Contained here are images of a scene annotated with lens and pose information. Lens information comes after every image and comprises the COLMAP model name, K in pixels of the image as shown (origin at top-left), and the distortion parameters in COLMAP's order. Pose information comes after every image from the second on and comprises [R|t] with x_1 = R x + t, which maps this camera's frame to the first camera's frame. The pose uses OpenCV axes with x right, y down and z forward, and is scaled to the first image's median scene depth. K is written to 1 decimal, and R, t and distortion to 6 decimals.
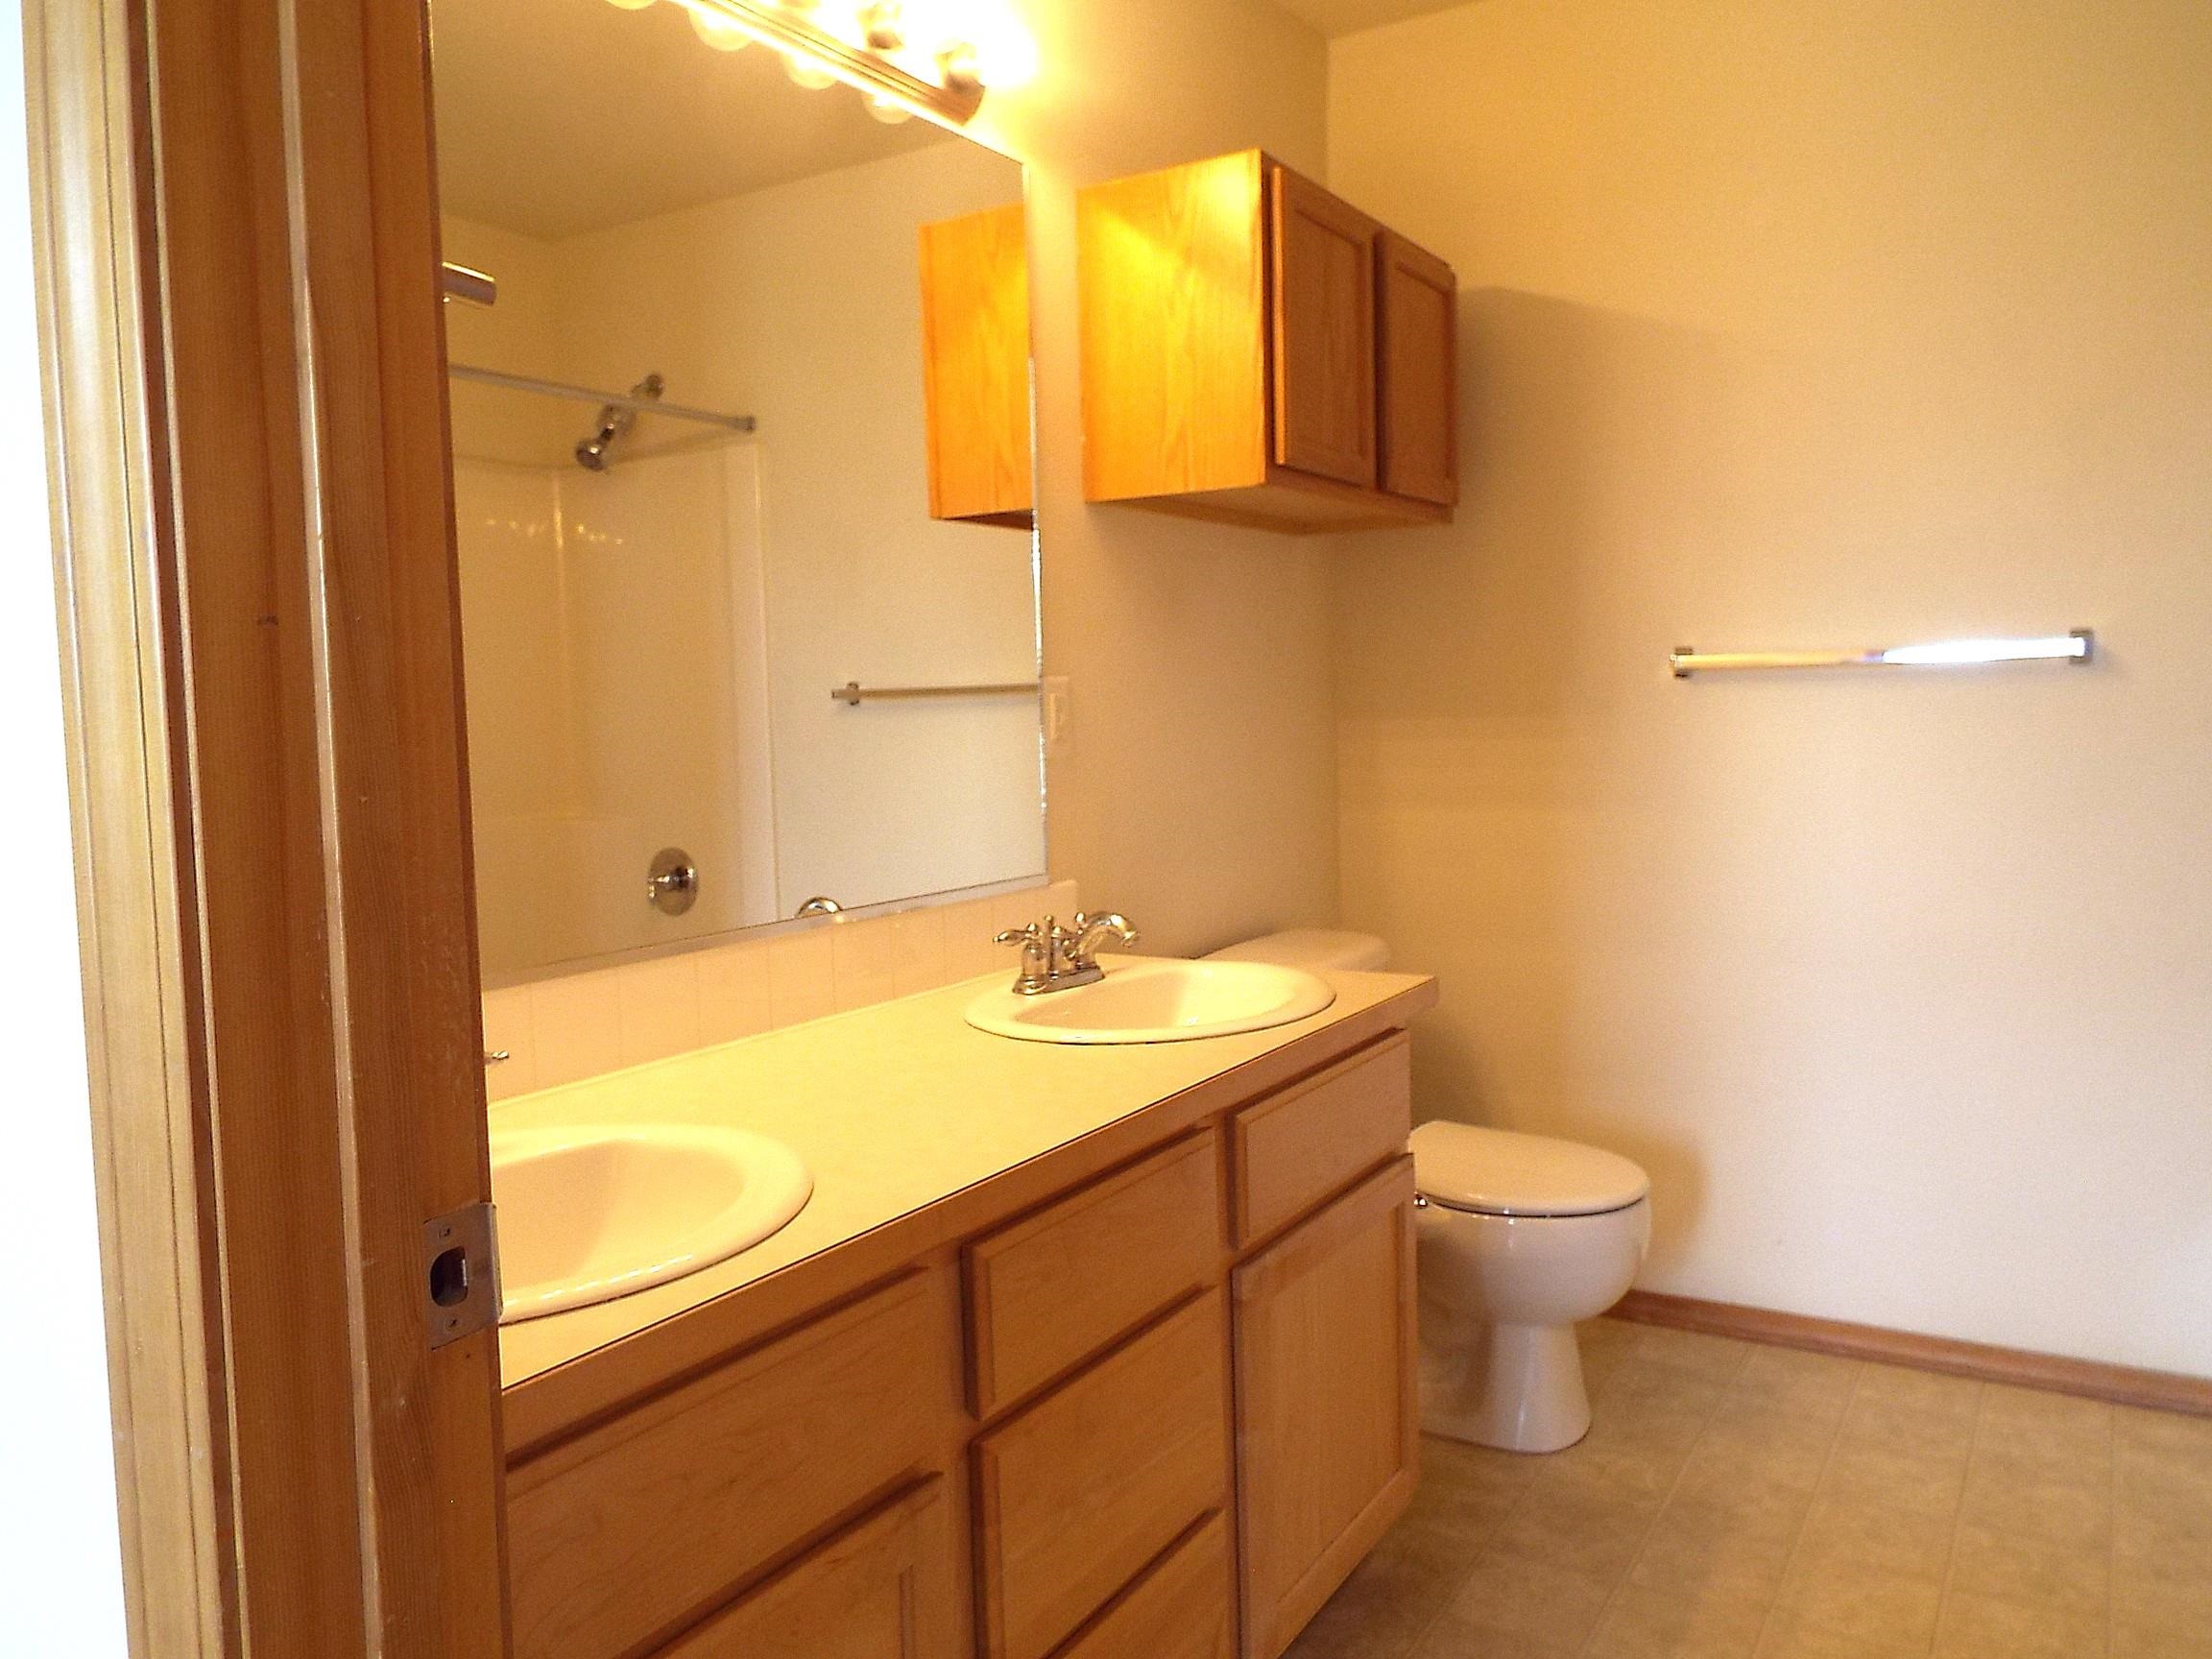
lens RADIAL K [[1632.9, 0, 1106.0], [0, 1632.9, 829.5], [0, 0, 1]] dist [-0.003185, 0.008723]
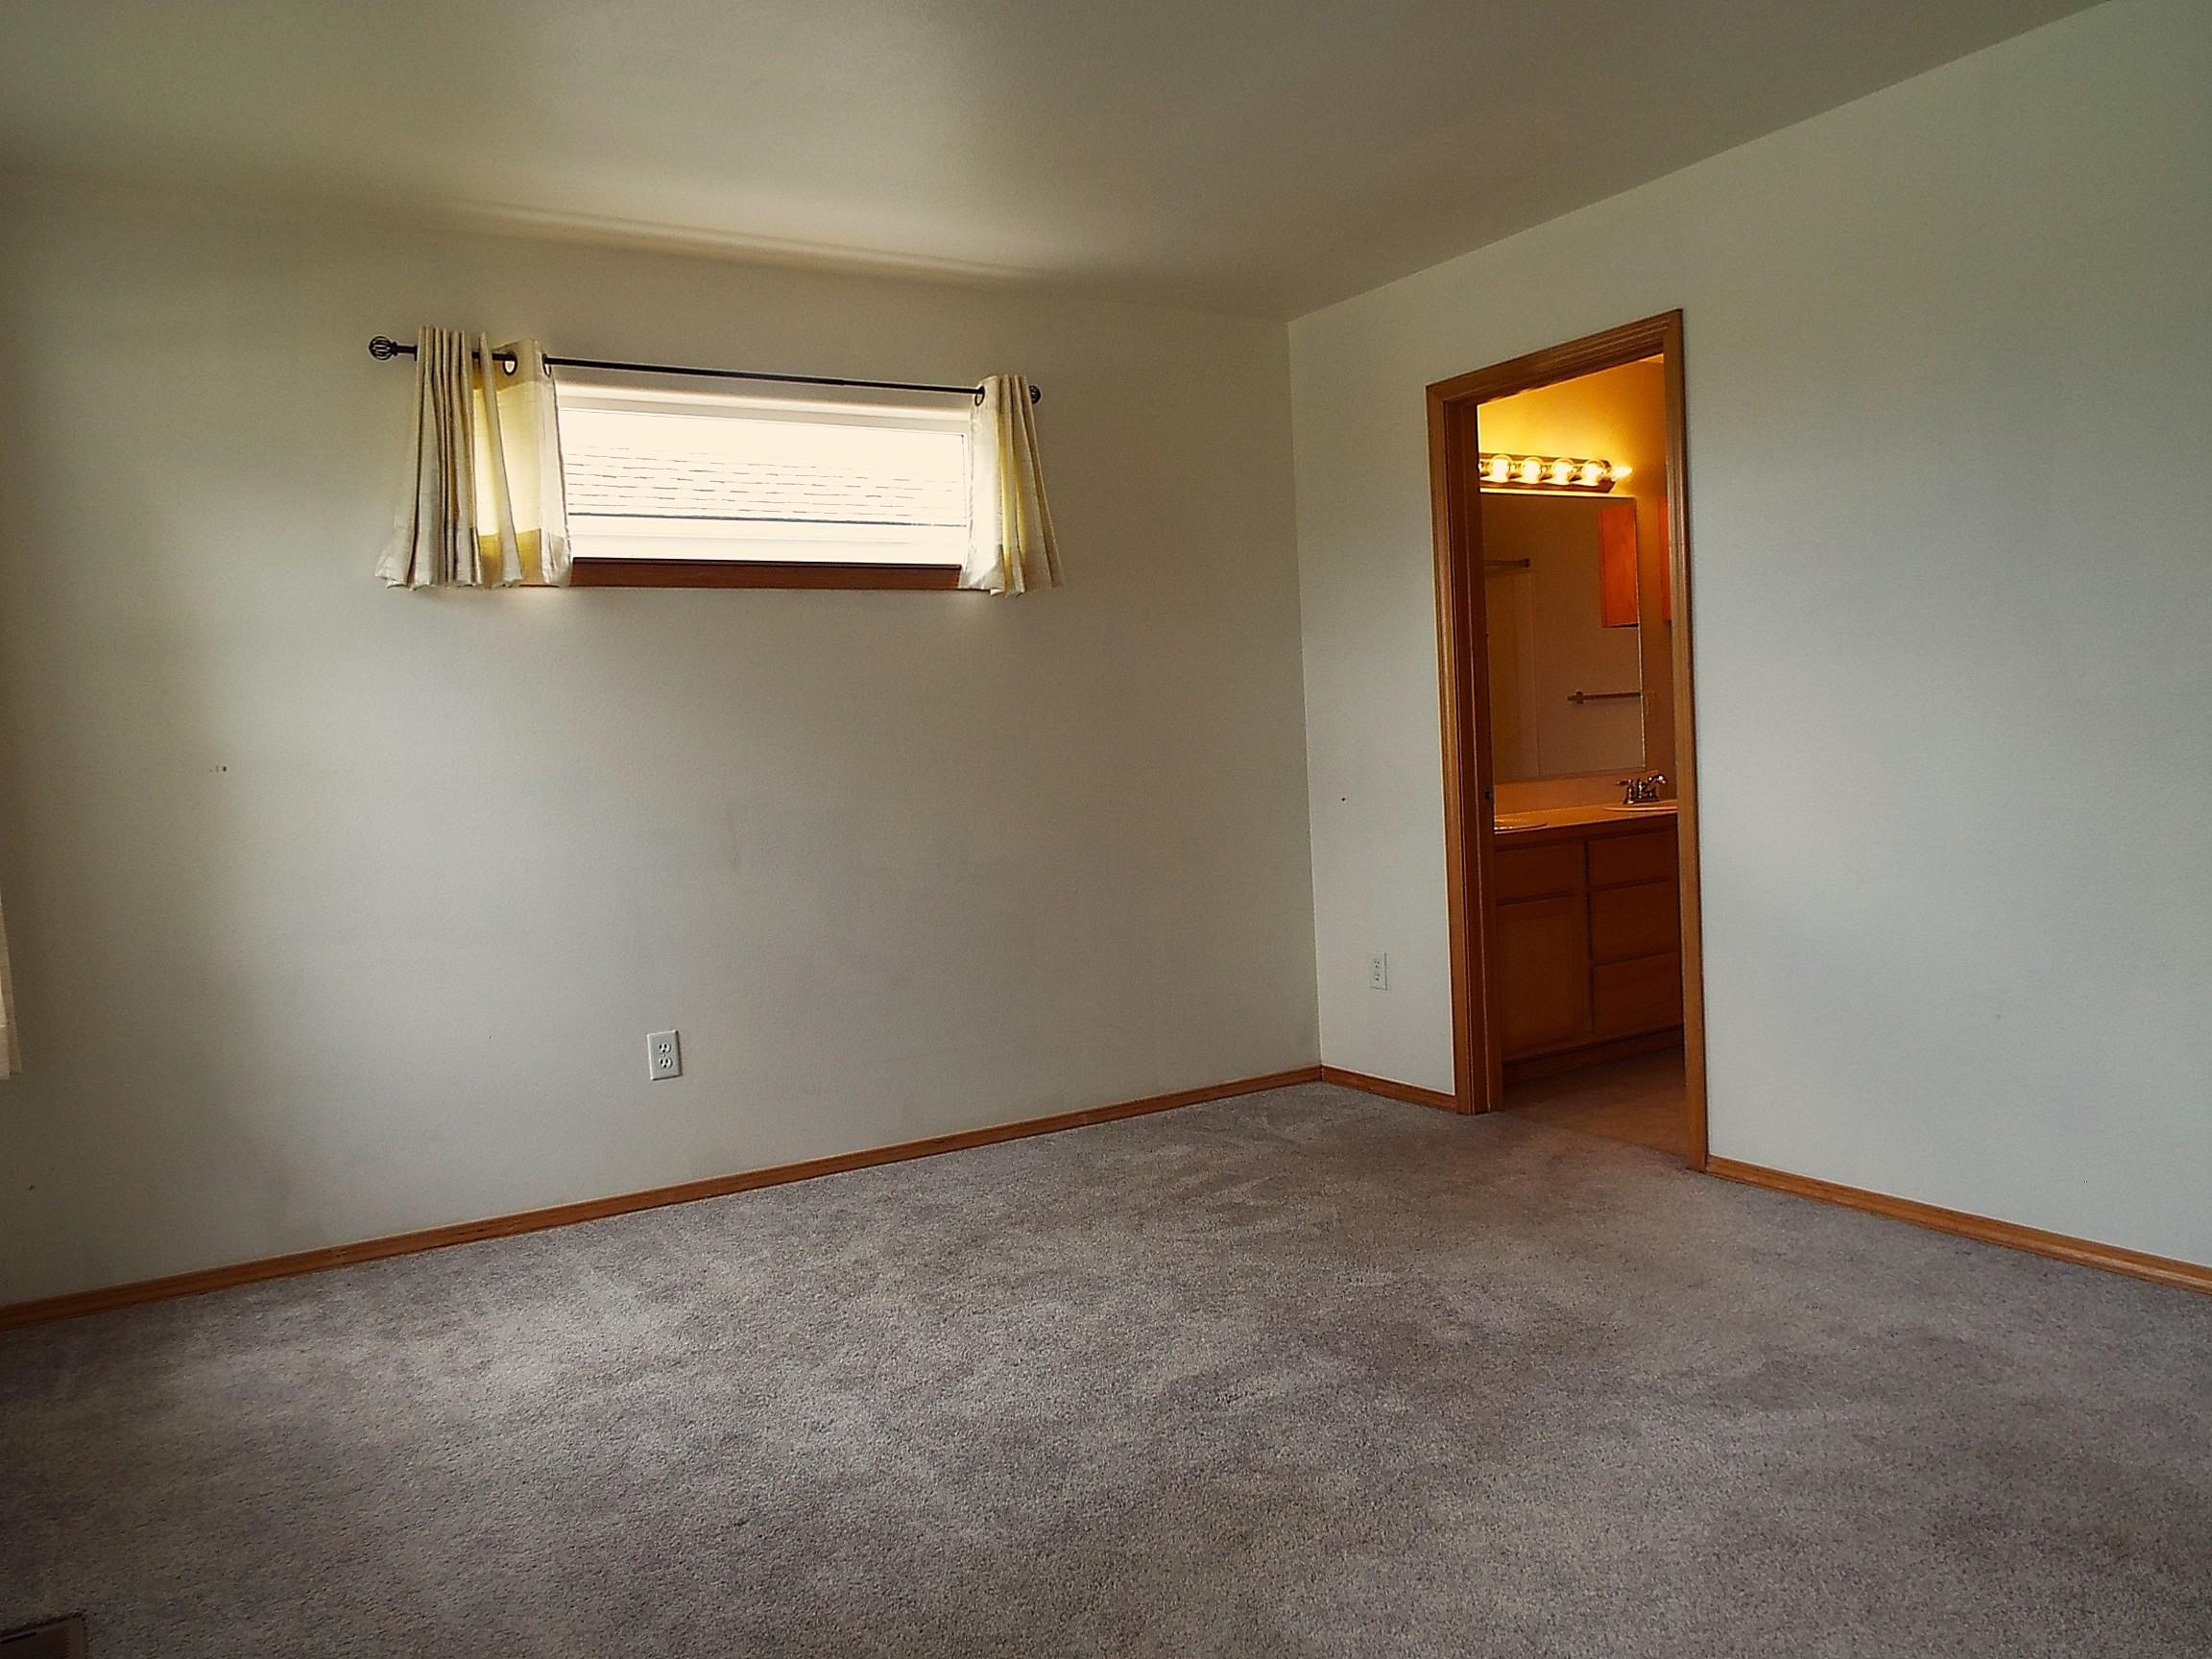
lens RADIAL K [[1632.9, 0, 1106.0], [0, 1632.9, 829.5], [0, 0, 1]] dist [-0.003185, 0.008723]
pose [[0.896286, 0.004503, -0.443454, 1.267743], [-0.004647, 0.999989, 0.000761, 0.469723], [0.443452, 0.001379, 0.896297, -6.214837]]
